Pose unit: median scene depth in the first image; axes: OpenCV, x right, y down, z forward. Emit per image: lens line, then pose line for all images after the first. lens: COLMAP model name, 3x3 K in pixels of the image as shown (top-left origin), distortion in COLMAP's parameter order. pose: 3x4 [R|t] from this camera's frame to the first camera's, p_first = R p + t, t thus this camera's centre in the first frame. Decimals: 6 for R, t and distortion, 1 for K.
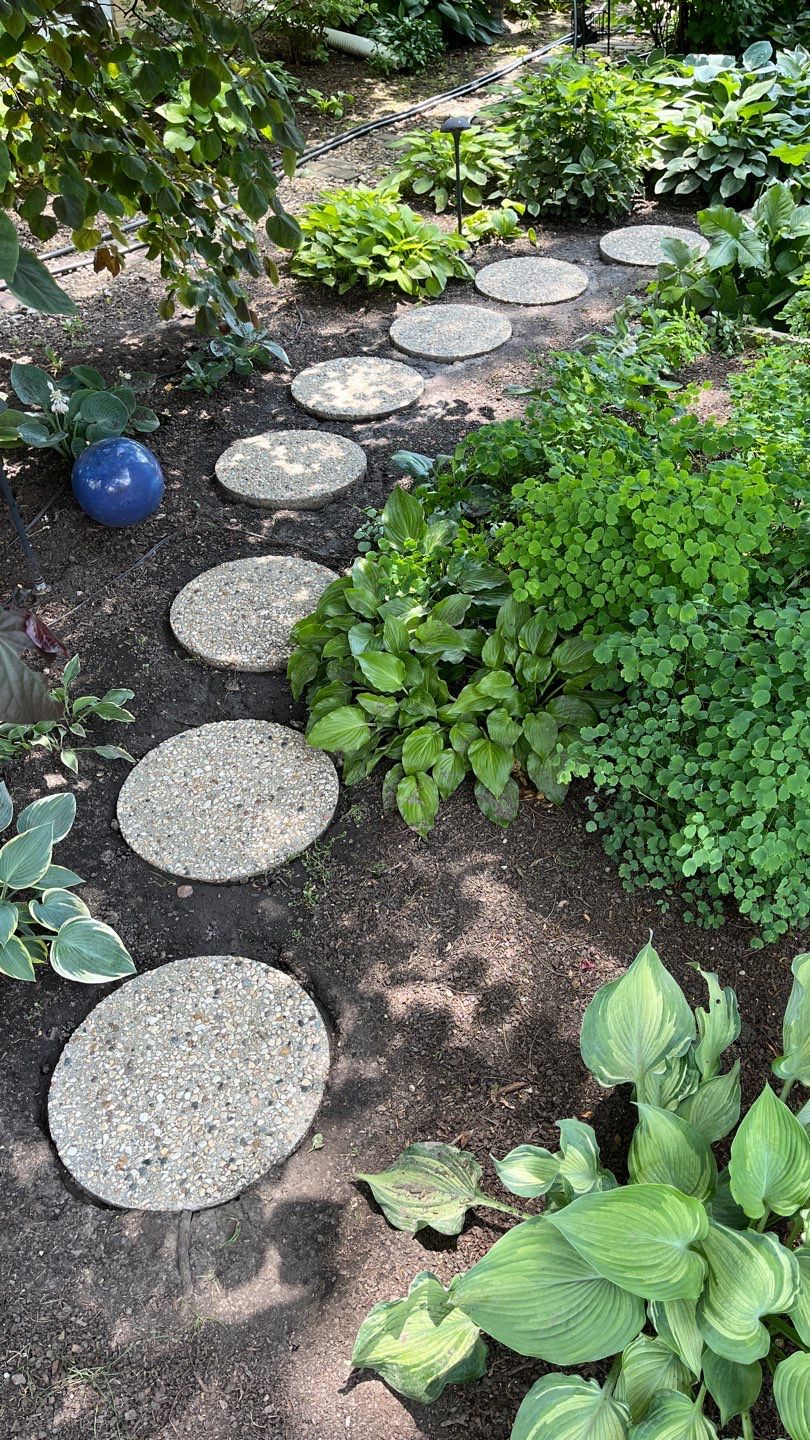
lens RADIAL K [[1121.6, 0, 404.2], [0, 1121.6, 724.1], [0, 0, 1]] dist [0.084402, -0.118771]
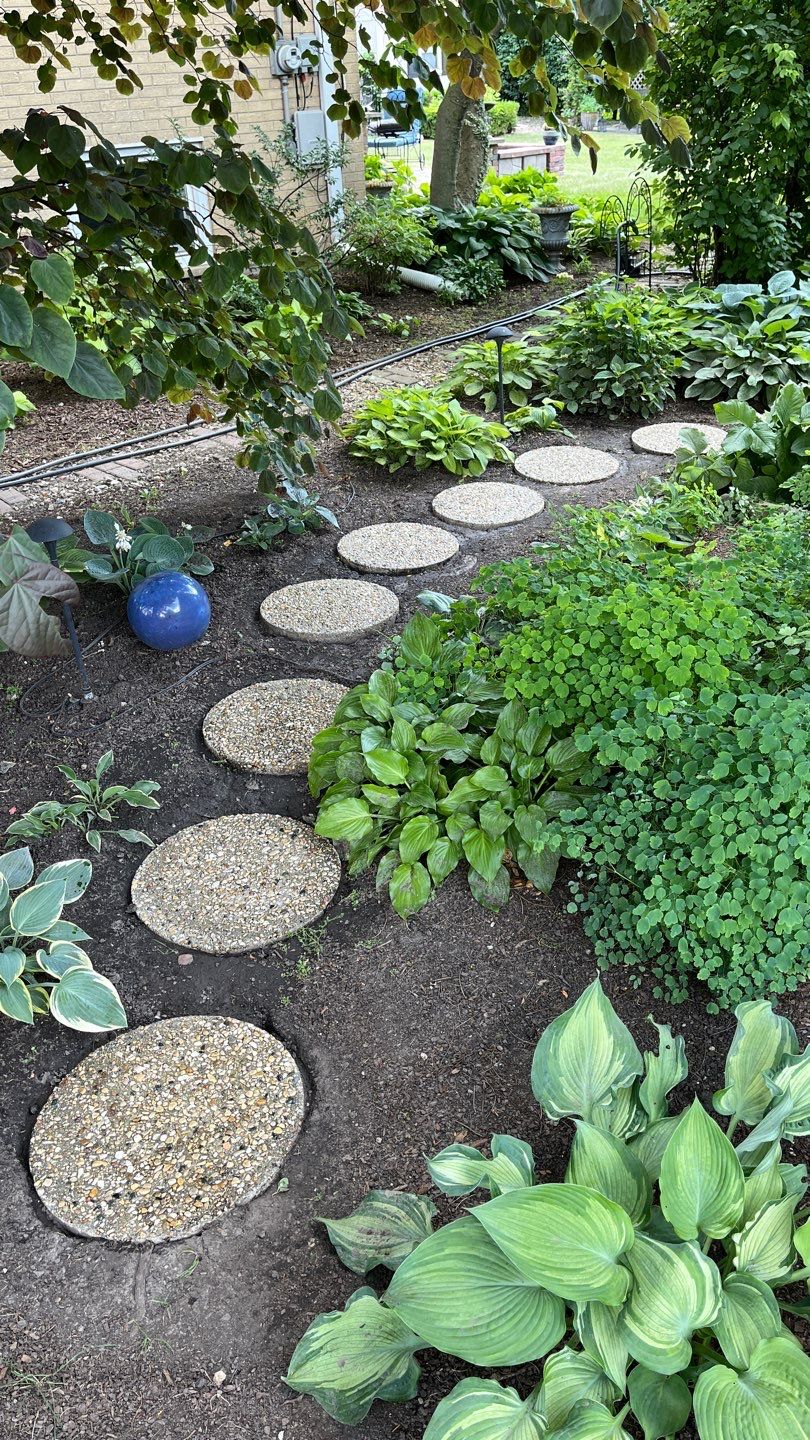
lens RADIAL K [[1121.6, 0, 404.2], [0, 1121.6, 724.1], [0, 0, 1]] dist [0.084402, -0.118771]
pose [[0.997336, 0.034872, -0.064066, 0.064234], [-0.046018, 0.982275, -0.181707, 0.107707], [0.056594, 0.184171, 0.981263, -0.057092]]
